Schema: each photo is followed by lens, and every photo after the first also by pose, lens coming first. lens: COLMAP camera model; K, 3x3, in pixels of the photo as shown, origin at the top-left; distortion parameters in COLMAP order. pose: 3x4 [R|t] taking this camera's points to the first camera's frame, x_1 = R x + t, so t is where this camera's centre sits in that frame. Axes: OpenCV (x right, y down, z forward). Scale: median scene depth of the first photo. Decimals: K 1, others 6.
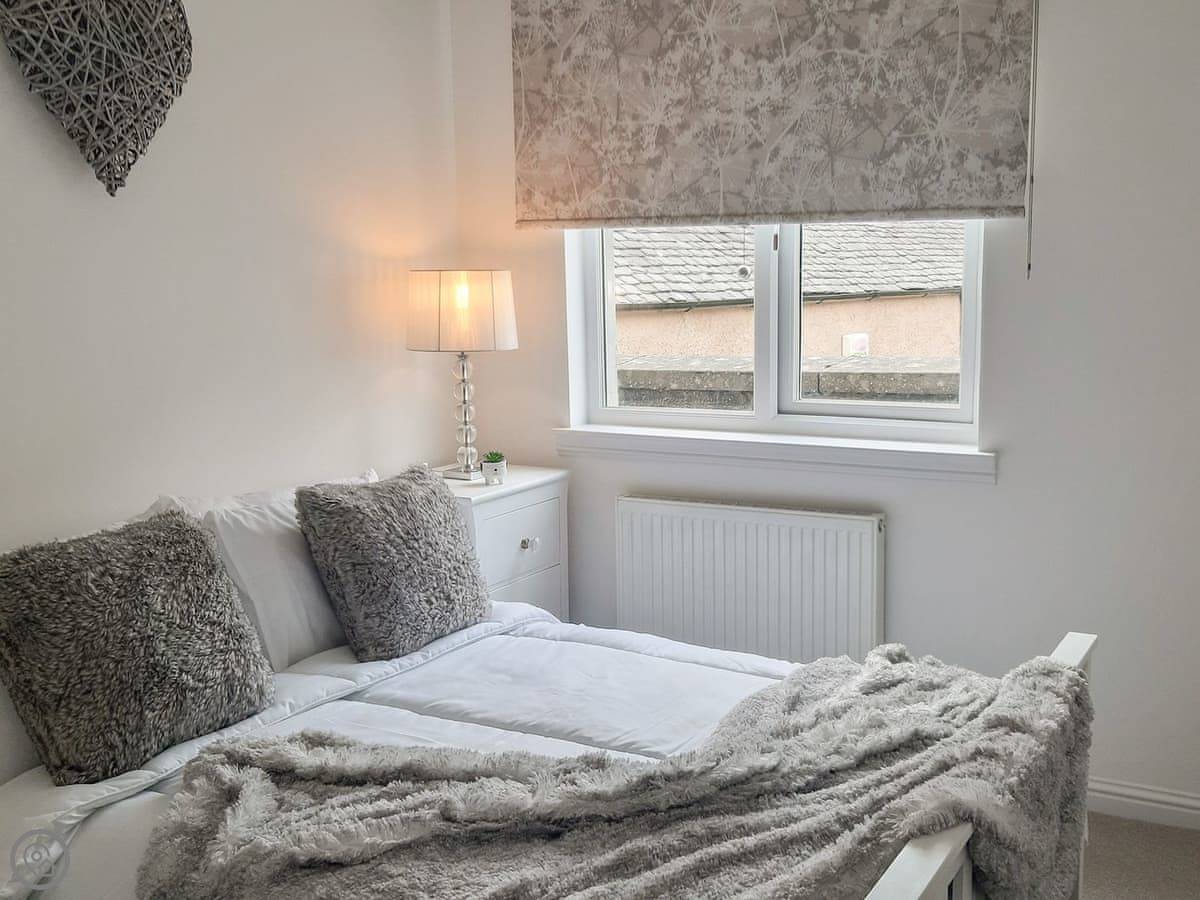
lens RADIAL K [[1083.2, 0, 606.3], [0, 1083.2, 467.0], [0, 0, 1]] dist [0.087792, -0.130742]
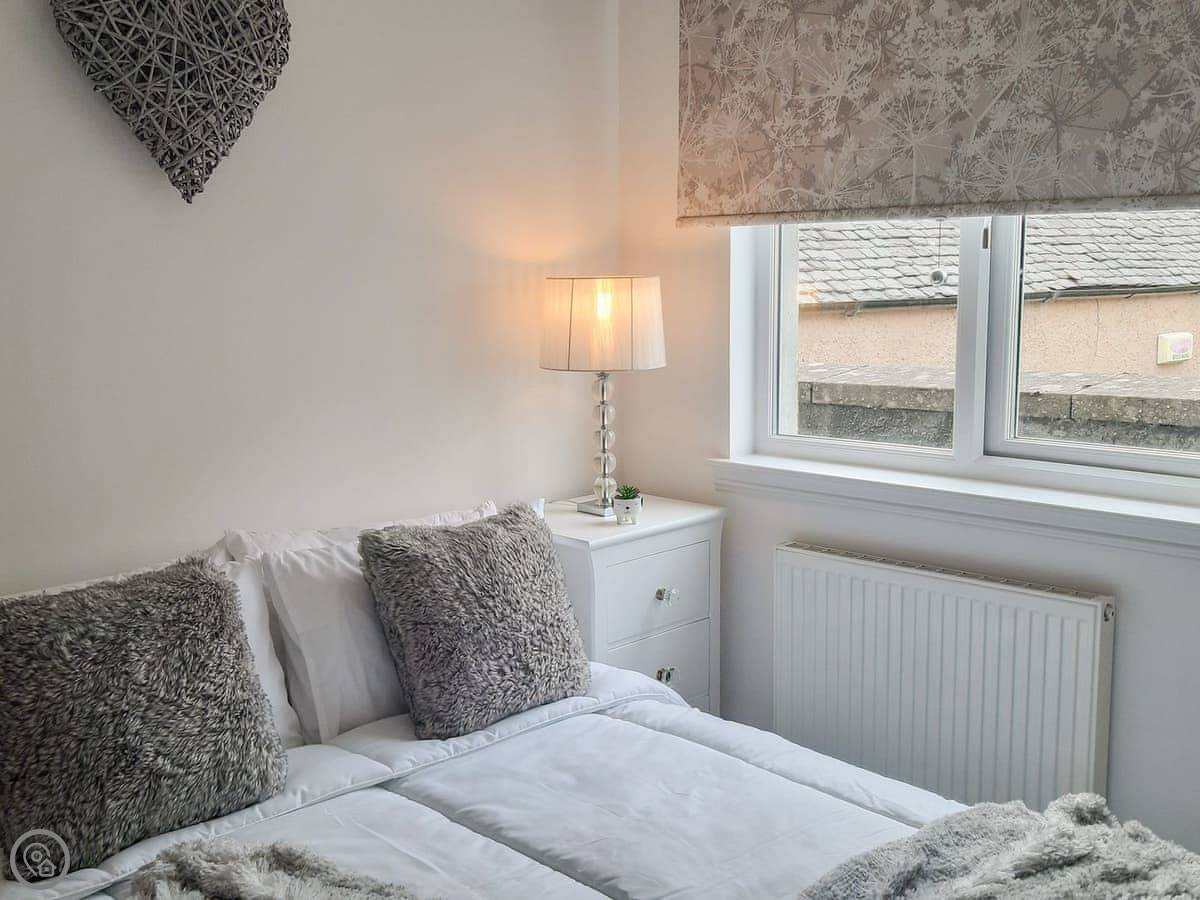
lens RADIAL K [[1083.2, 0, 606.3], [0, 1083.2, 467.0], [0, 0, 1]] dist [0.087792, -0.130742]
pose [[0.963165, 0.043919, -0.265300, 0.117777], [-0.041045, 0.999023, 0.016371, -0.046800], [0.265759, -0.004878, 0.964027, 0.176031]]
